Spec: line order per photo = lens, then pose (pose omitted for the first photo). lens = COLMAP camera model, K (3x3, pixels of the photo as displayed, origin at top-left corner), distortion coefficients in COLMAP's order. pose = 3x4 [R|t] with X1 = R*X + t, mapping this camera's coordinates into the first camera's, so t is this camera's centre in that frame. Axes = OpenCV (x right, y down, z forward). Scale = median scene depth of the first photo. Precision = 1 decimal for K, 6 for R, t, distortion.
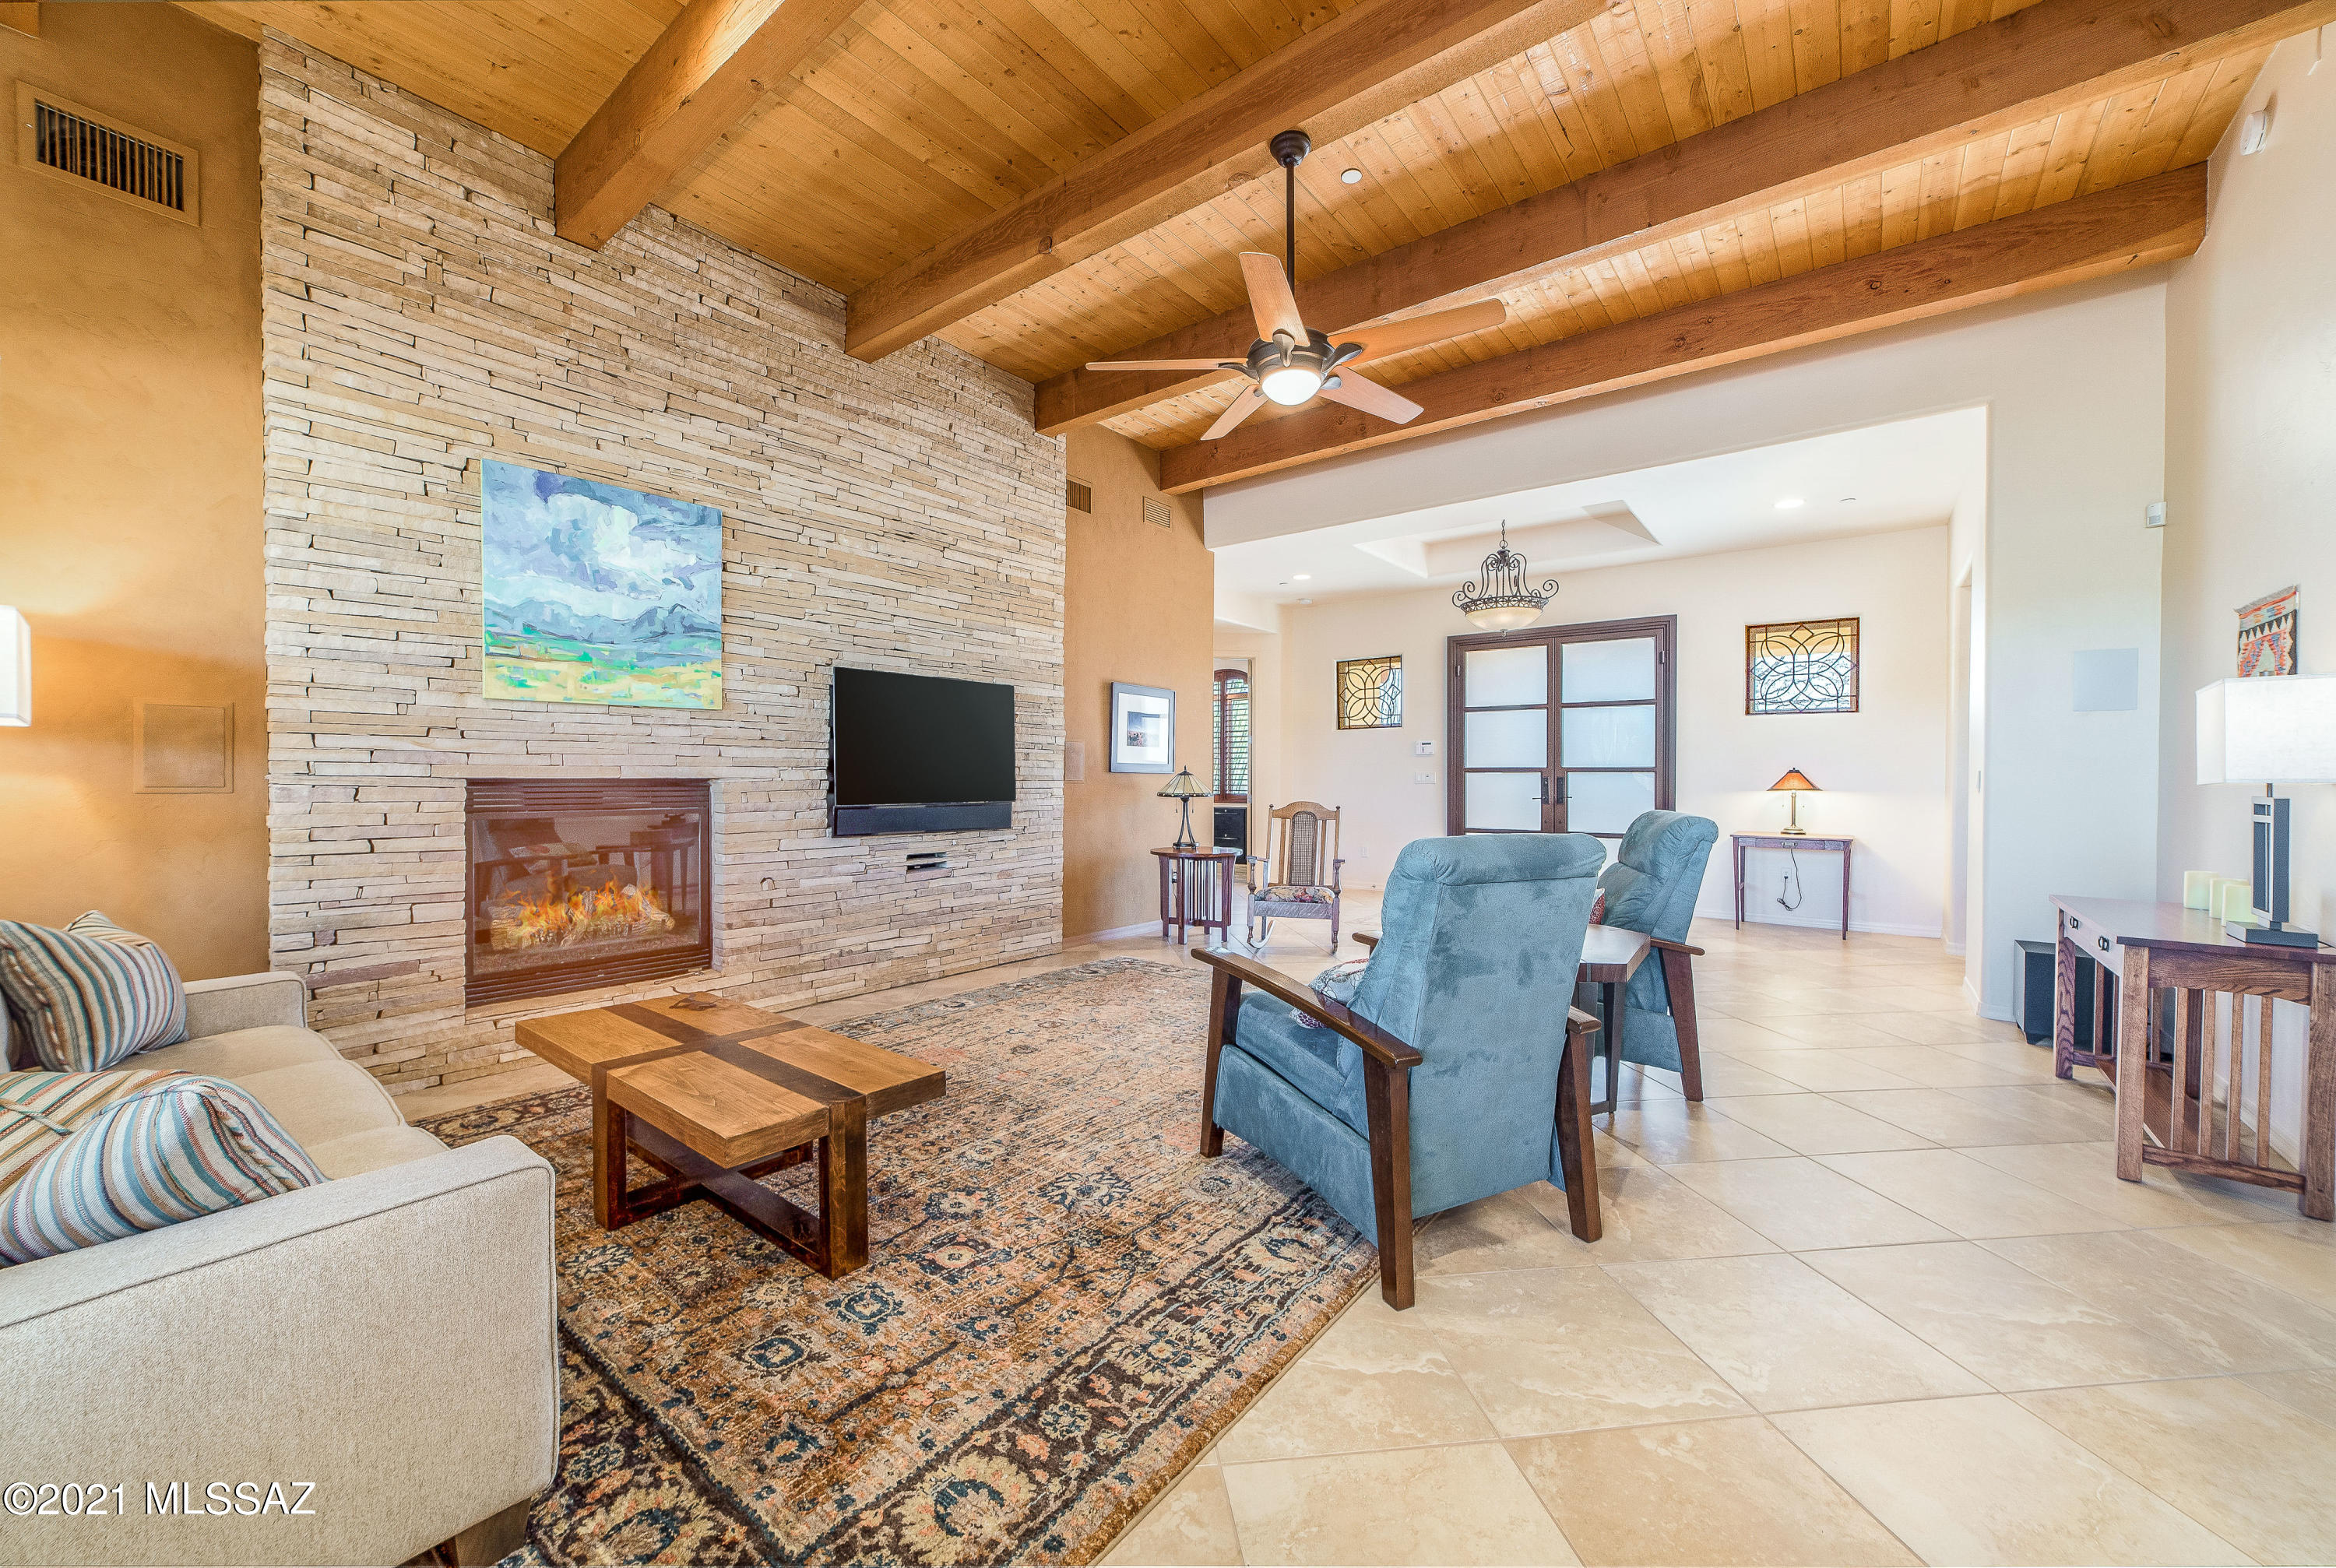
lens RADIAL K [[885.9, 0, 1188.1], [0, 885.9, 784.1], [0, 0, 1]] dist [-0.014673, 0.003596]
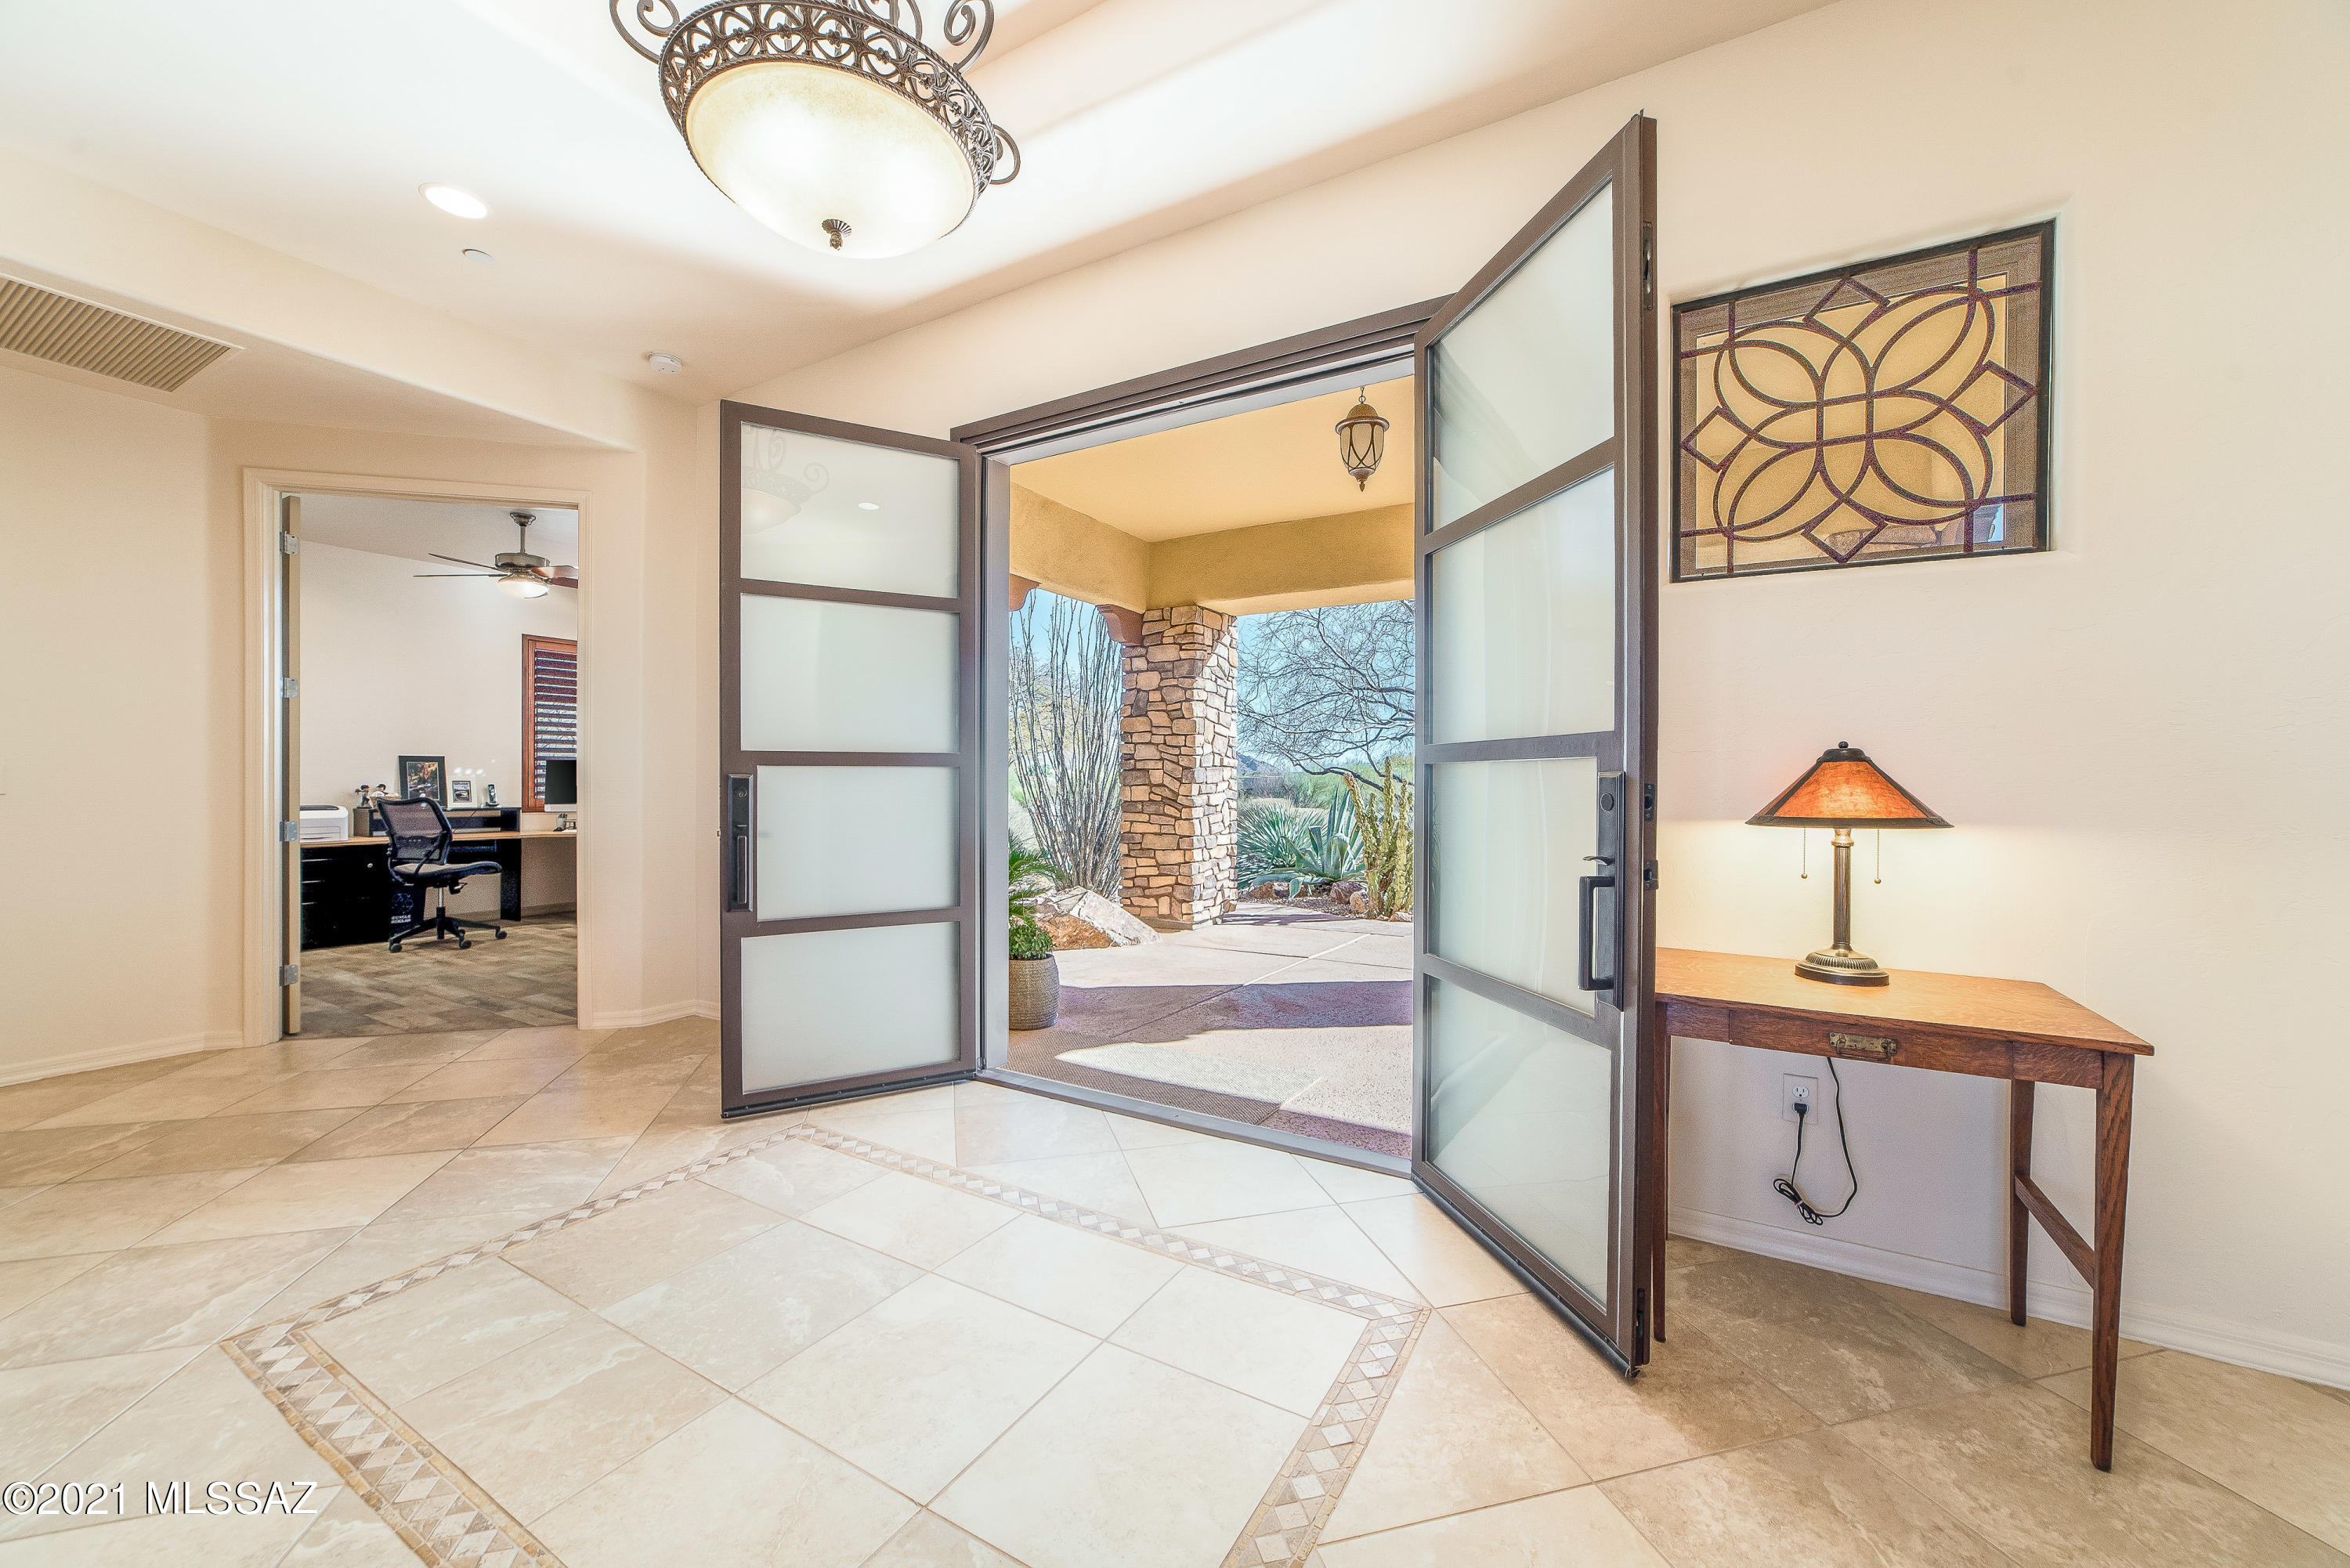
lens RADIAL K [[891.2, 0, 1176.1], [0, 891.2, 781.3], [0, 0, 1]] dist [-0.014673, 0.003596]
pose [[0.991218, -0.005628, 0.132115, 0.436291], [0.005637, 0.999984, 0.000308, -0.007844], [-0.132115, 0.000440, 0.991234, 0.743674]]
